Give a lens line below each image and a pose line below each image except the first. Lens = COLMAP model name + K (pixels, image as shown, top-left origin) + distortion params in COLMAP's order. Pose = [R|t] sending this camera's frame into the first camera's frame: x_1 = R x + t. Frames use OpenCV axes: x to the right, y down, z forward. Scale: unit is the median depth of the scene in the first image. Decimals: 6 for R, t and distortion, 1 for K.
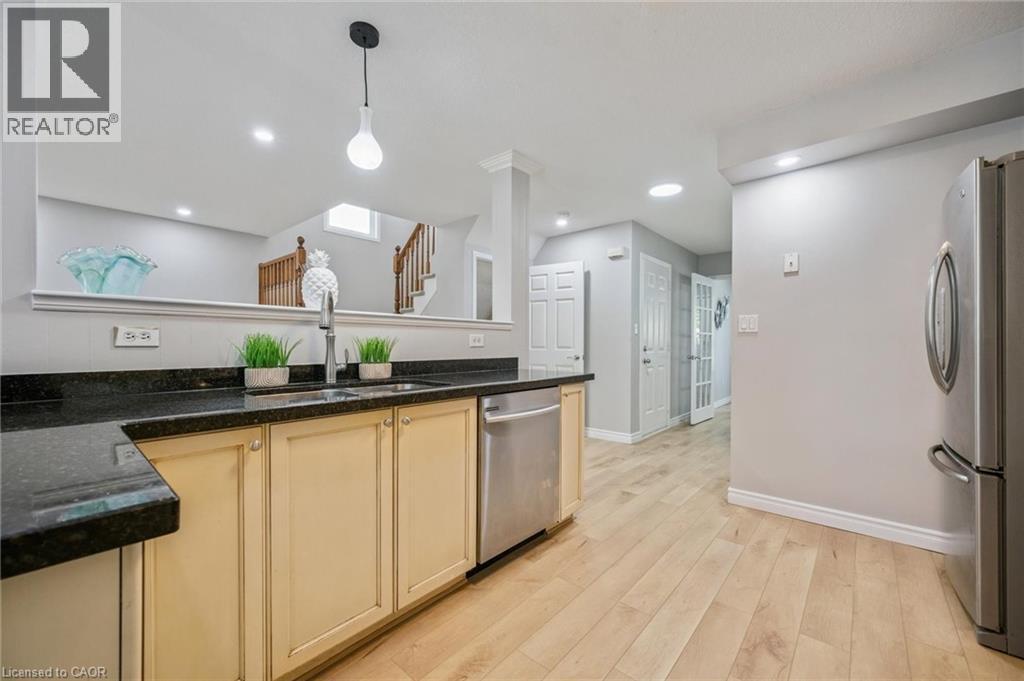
lens RADIAL K [[399.9, 0, 512.0], [0, 399.9, 345.1], [0, 0, 1]] dist [-0.001713, -0.000242]
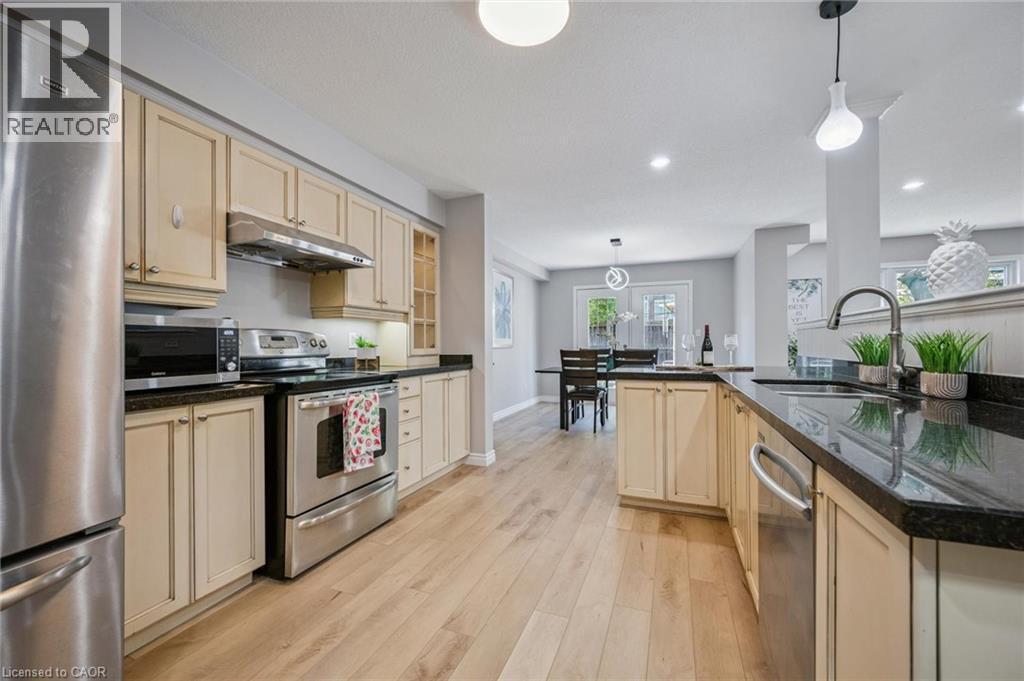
lens RADIAL K [[403.9, 0, 515.4], [0, 403.9, 342.3], [0, 0, 1]] dist [-0.000501, -0.000324]
pose [[-0.939870, -0.003108, -0.341518, 0.534294], [-0.002143, 0.999993, -0.003203, -0.000097], [0.341525, -0.002279, -0.939870, 1.358273]]
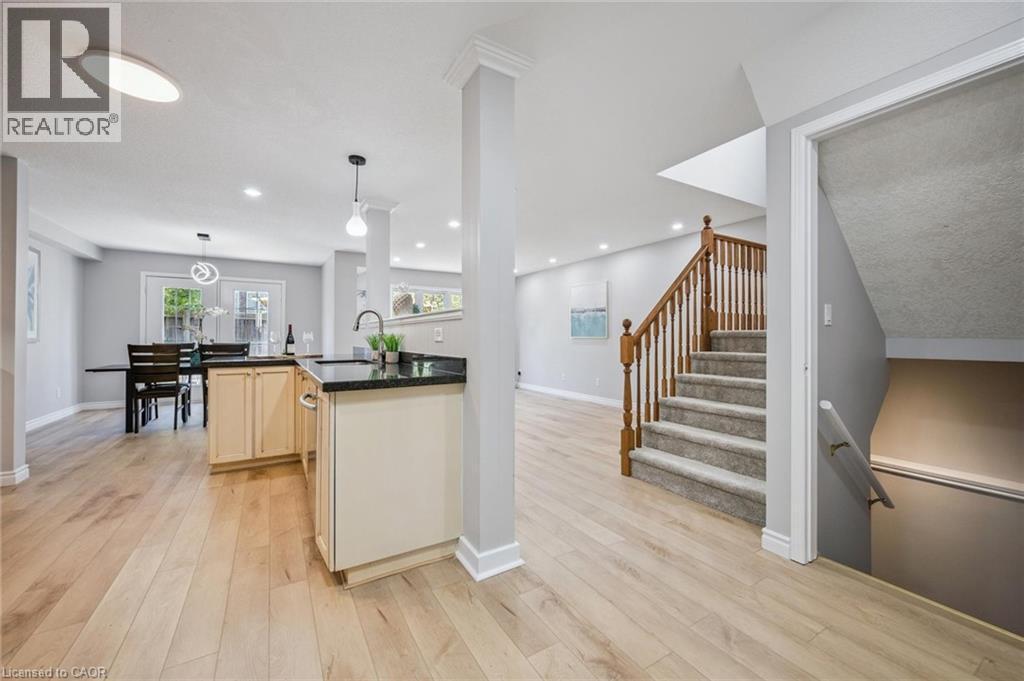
lens RADIAL K [[403.9, 0, 511.9], [0, 403.9, 334.6], [0, 0, 1]] dist [0.000286, 0.000432]
pose [[-0.304764, -0.013255, -0.952336, 0.912619], [-0.005541, 0.999911, -0.012144, -0.001898], [0.952412, 0.001576, -0.304810, 1.831481]]
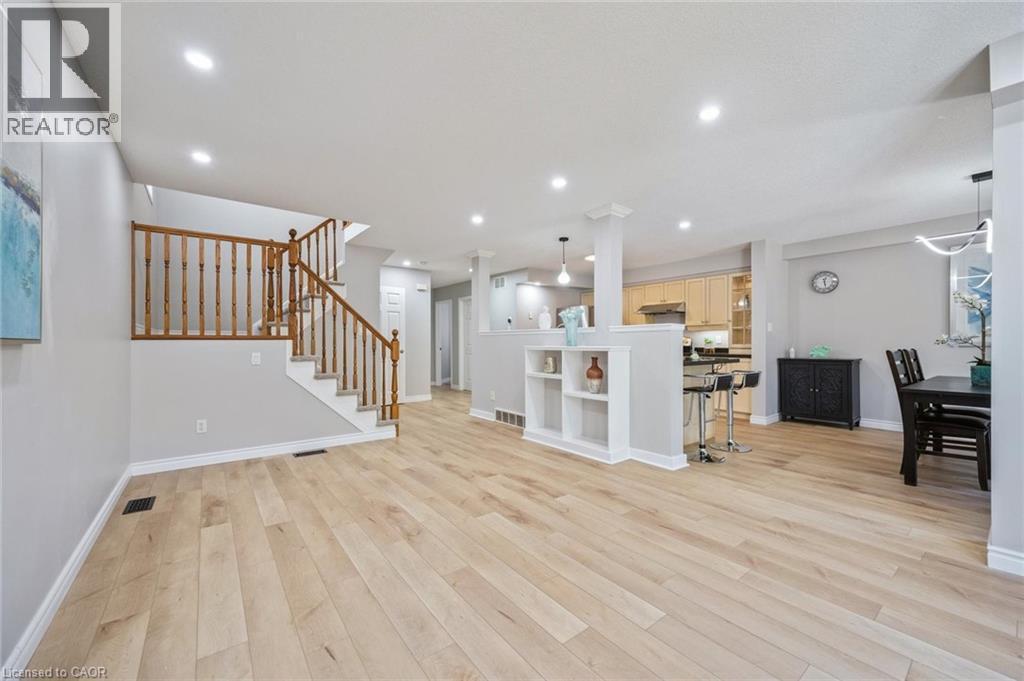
lens RADIAL K [[399.9, 0, 512.0], [0, 399.9, 345.1], [0, 0, 1]] dist [-0.001713, -0.000242]
pose [[0.192505, -0.013182, 0.981207, -2.844281], [0.005524, 0.999908, 0.012350, -0.021348], [-0.981280, 0.003043, 0.192560, 0.681271]]
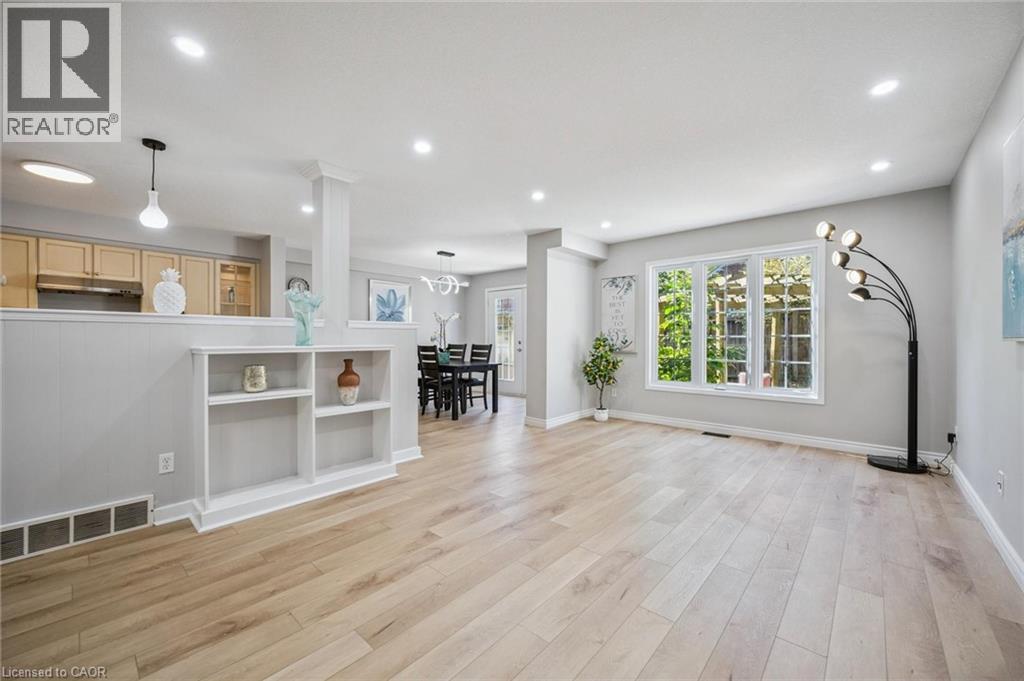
lens RADIAL K [[403.9, 0, 515.4], [0, 403.9, 342.3], [0, 0, 1]] dist [-0.000501, -0.000324]
pose [[-0.999976, -0.006322, 0.002984, -1.517136], [-0.006294, 0.999938, 0.009160, -0.018685], [-0.003042, 0.009141, -0.999954, 2.182447]]
